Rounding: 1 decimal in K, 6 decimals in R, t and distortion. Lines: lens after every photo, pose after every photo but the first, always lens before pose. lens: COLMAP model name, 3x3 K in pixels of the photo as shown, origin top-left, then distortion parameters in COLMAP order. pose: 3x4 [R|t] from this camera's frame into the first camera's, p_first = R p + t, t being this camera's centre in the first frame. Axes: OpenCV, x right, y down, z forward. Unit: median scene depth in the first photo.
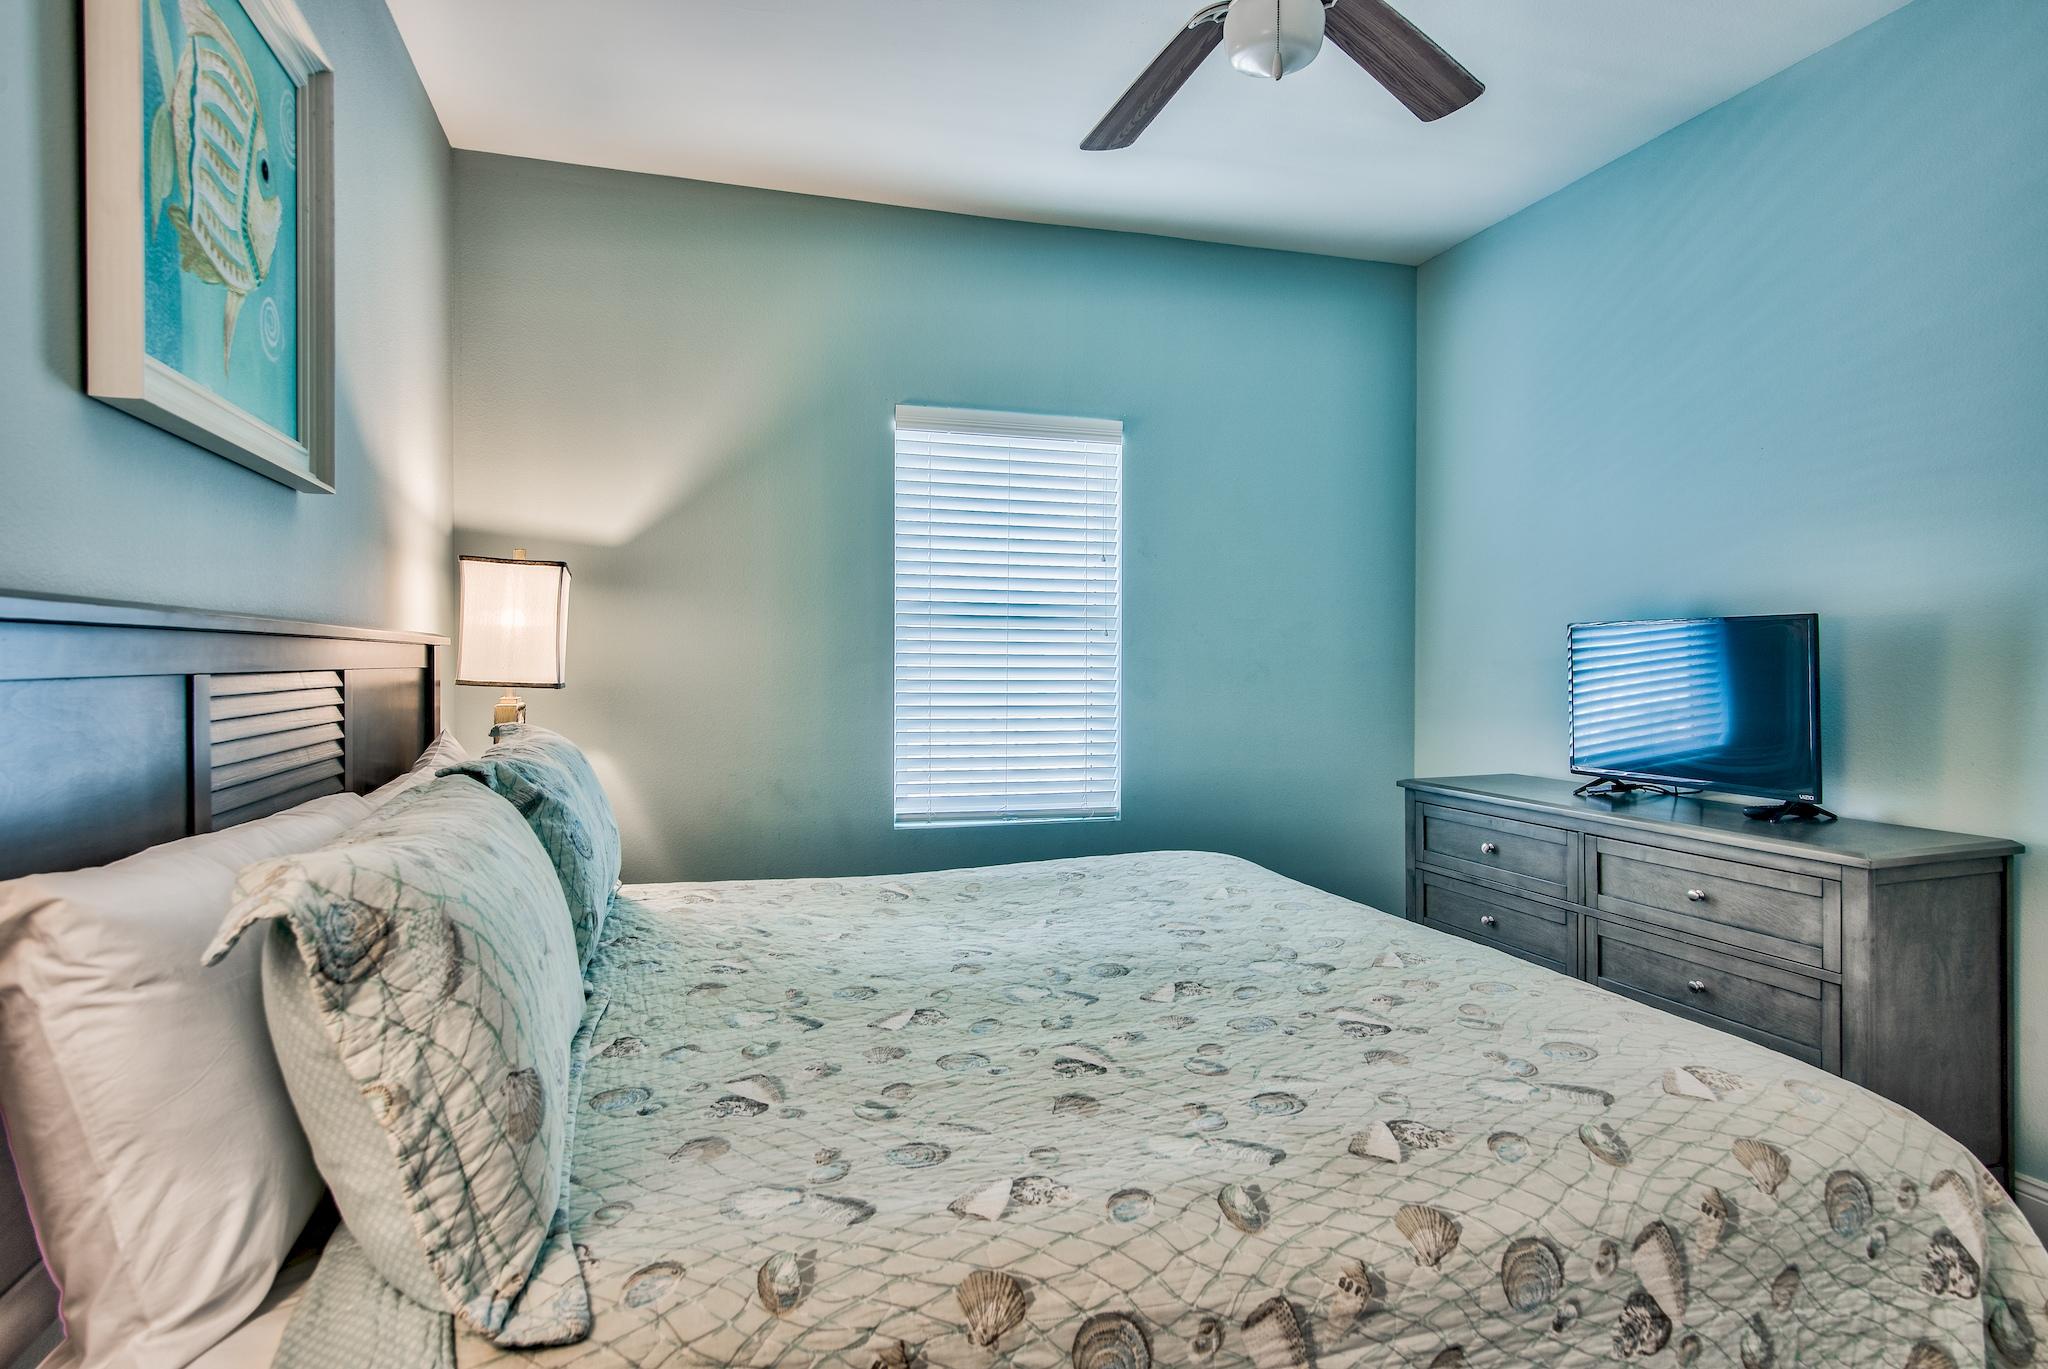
lens RADIAL K [[1145.5, 0, 1014.5], [0, 1145.5, 673.1], [0, 0, 1]] dist [-0.000594, 0.003941]
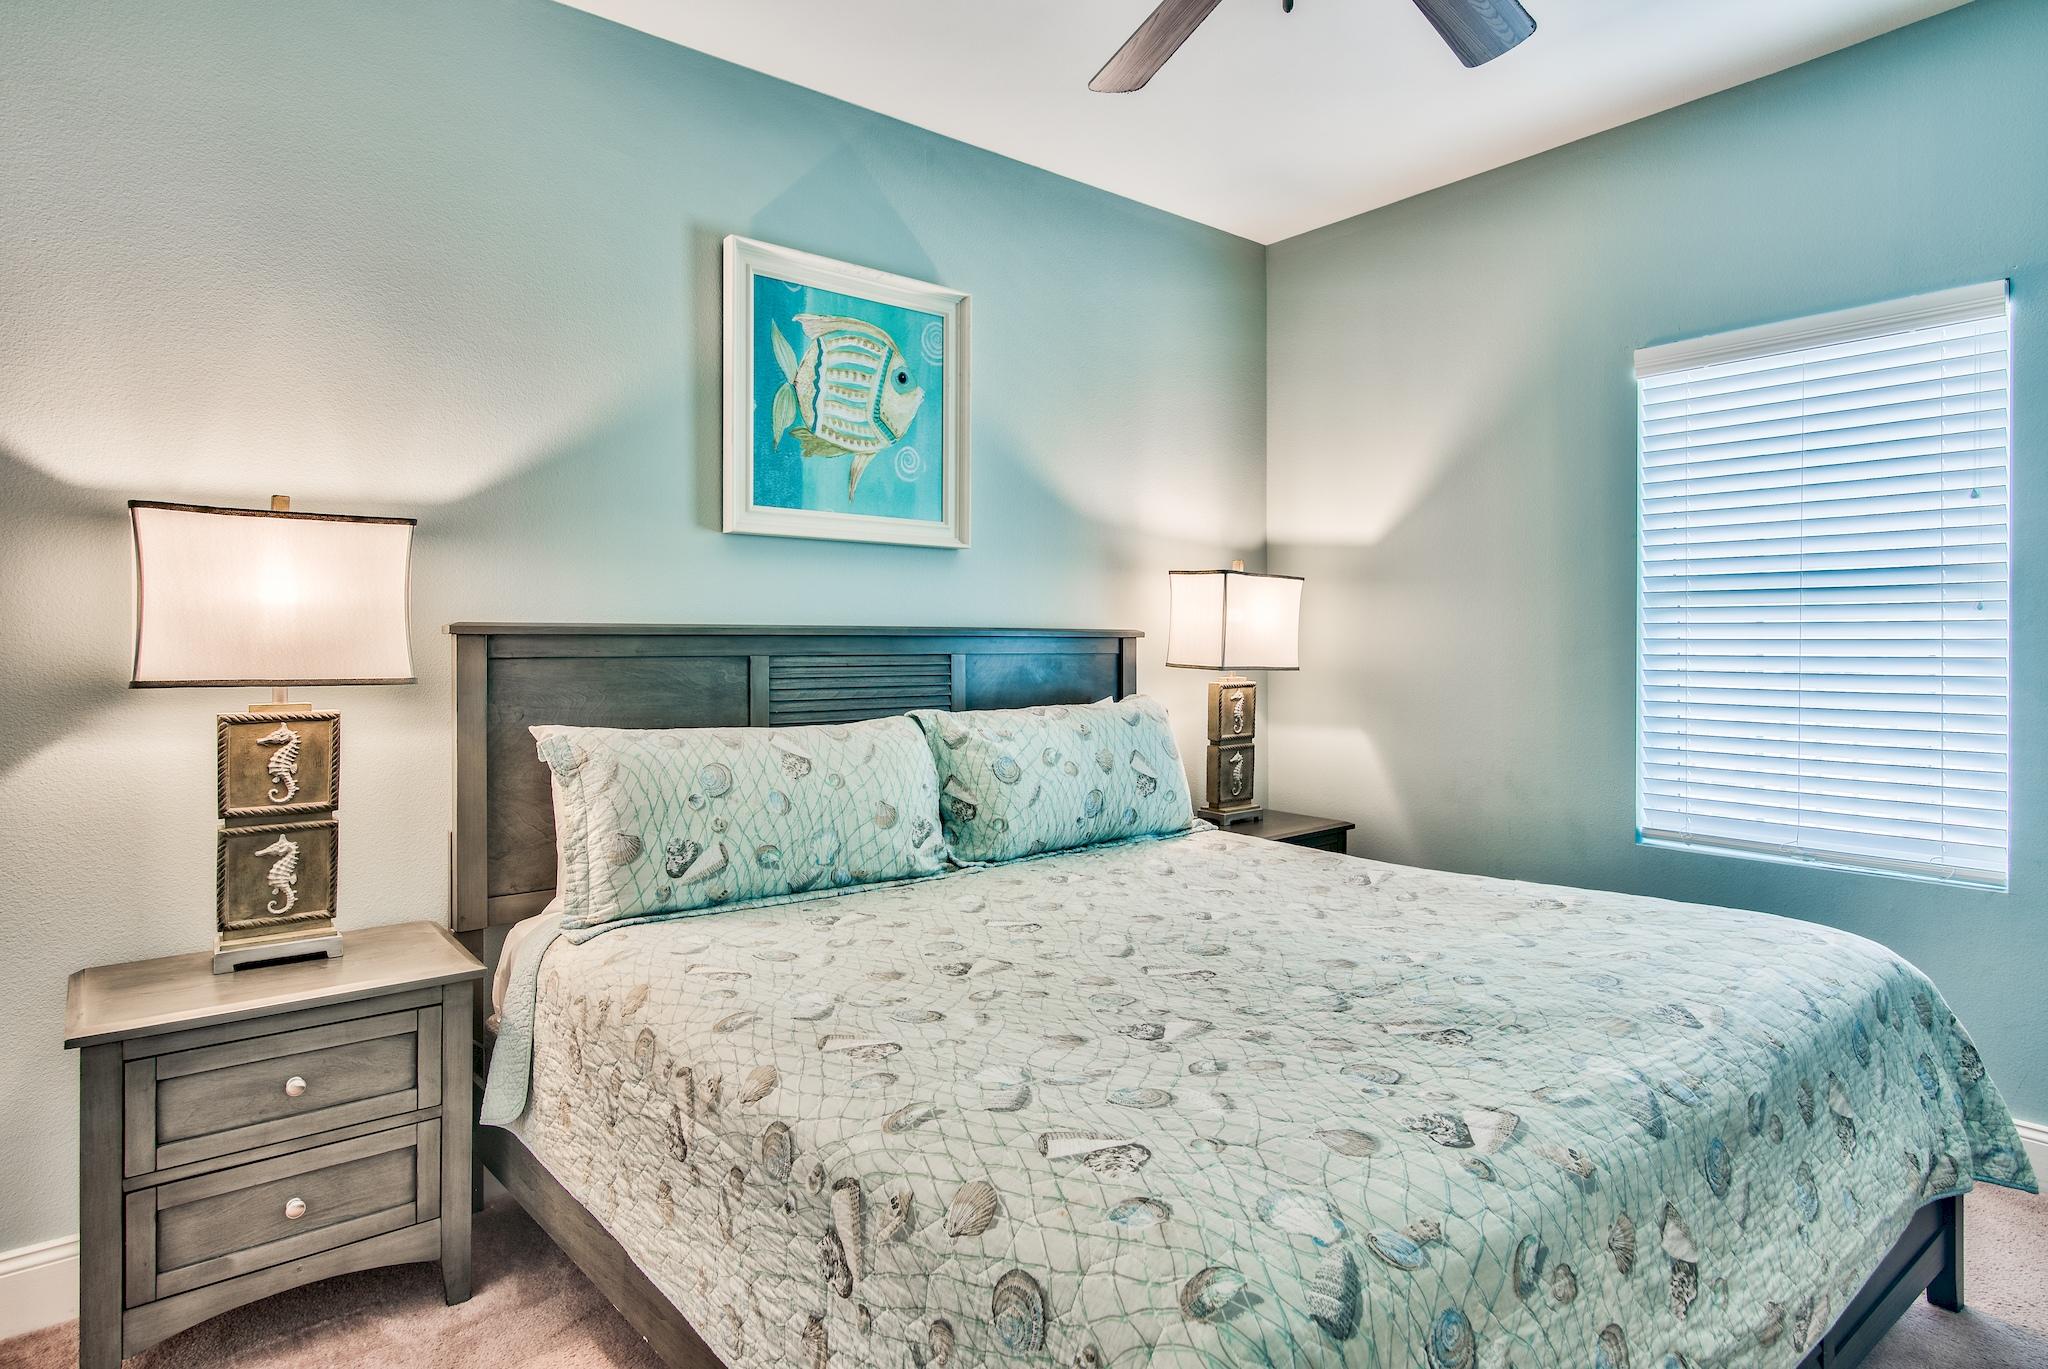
lens RADIAL K [[1145.5, 0, 988.9], [0, 1145.5, 640.6], [0, 0, 1]] dist [-0.000594, 0.003941]
pose [[0.350549, -0.008836, -0.936503, 1.141761], [-0.008230, 0.999888, -0.012515, -0.003300], [0.936508, 0.012094, 0.350437, 0.530374]]
